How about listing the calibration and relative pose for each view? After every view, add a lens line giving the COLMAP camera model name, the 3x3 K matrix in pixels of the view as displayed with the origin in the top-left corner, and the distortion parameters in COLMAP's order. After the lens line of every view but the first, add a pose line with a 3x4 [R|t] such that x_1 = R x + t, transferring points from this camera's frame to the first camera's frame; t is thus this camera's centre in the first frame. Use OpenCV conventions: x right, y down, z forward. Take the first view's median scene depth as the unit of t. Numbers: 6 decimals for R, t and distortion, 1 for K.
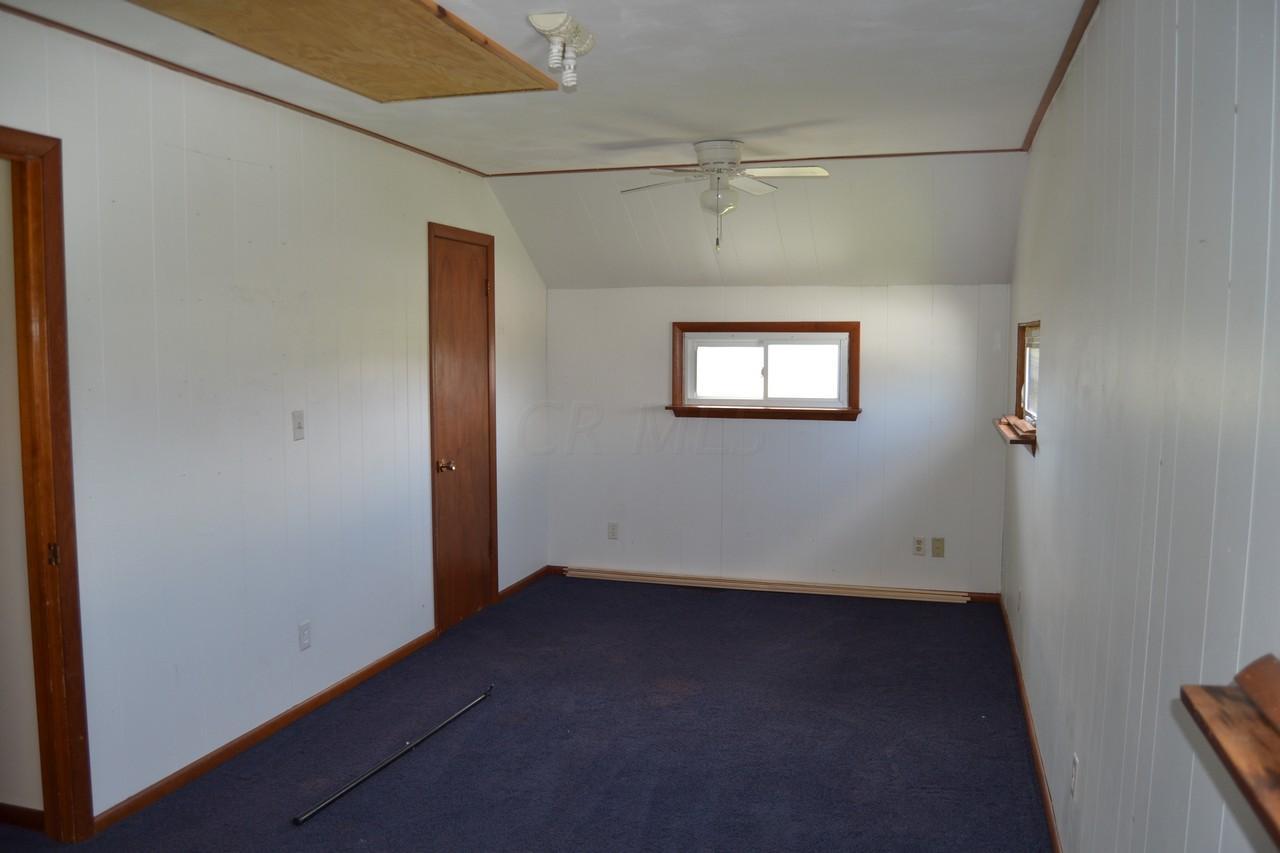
lens RADIAL K [[1008.7, 0, 633.5], [0, 1008.7, 427.0], [0, 0, 1]] dist [-0.089698, 0.036039]
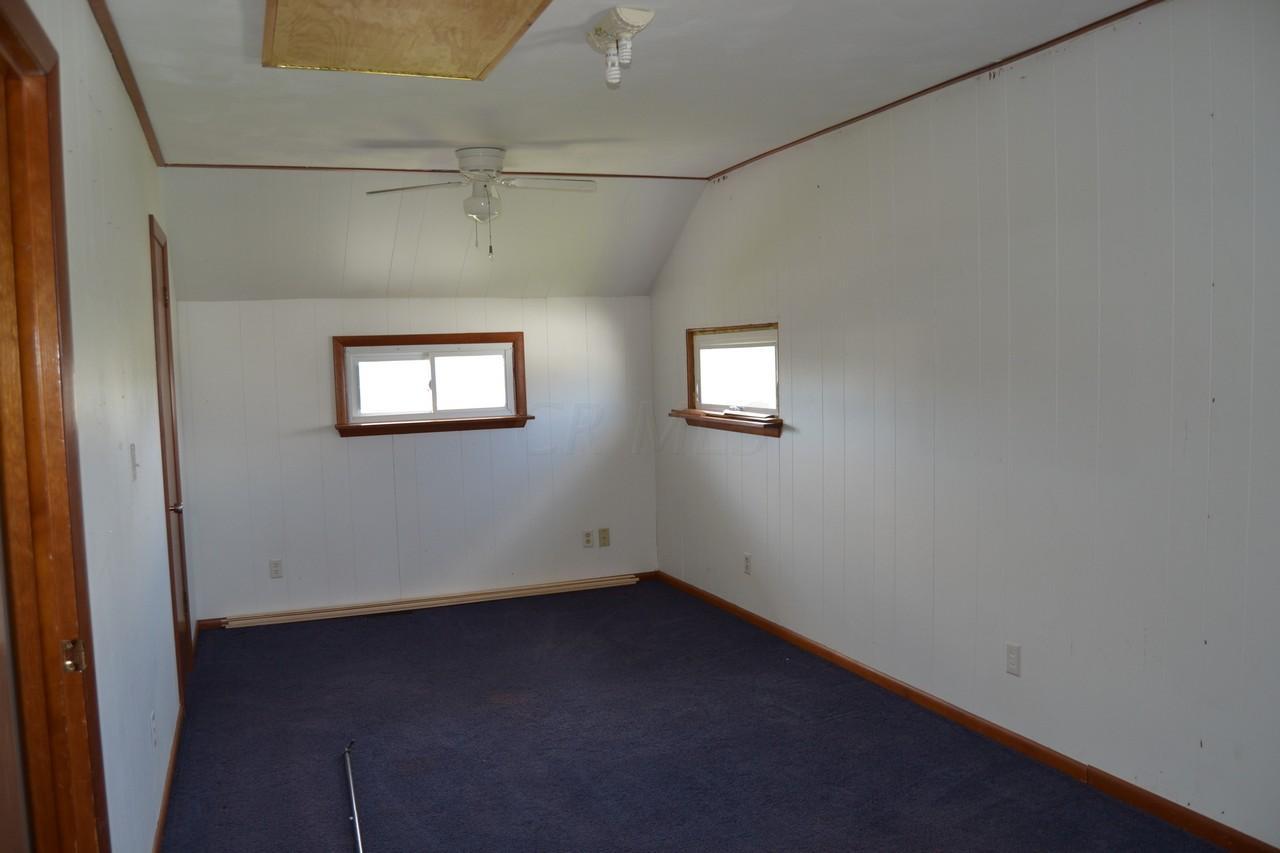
lens RADIAL K [[1008.7, 0, 633.8], [0, 1008.7, 424.7], [0, 0, 1]] dist [-0.089698, 0.036039]
pose [[0.795185, -0.065122, 0.602860, -0.316979], [0.081469, 0.996676, 0.000203, 0.000459], [-0.600869, 0.048953, 0.797847, 0.097693]]
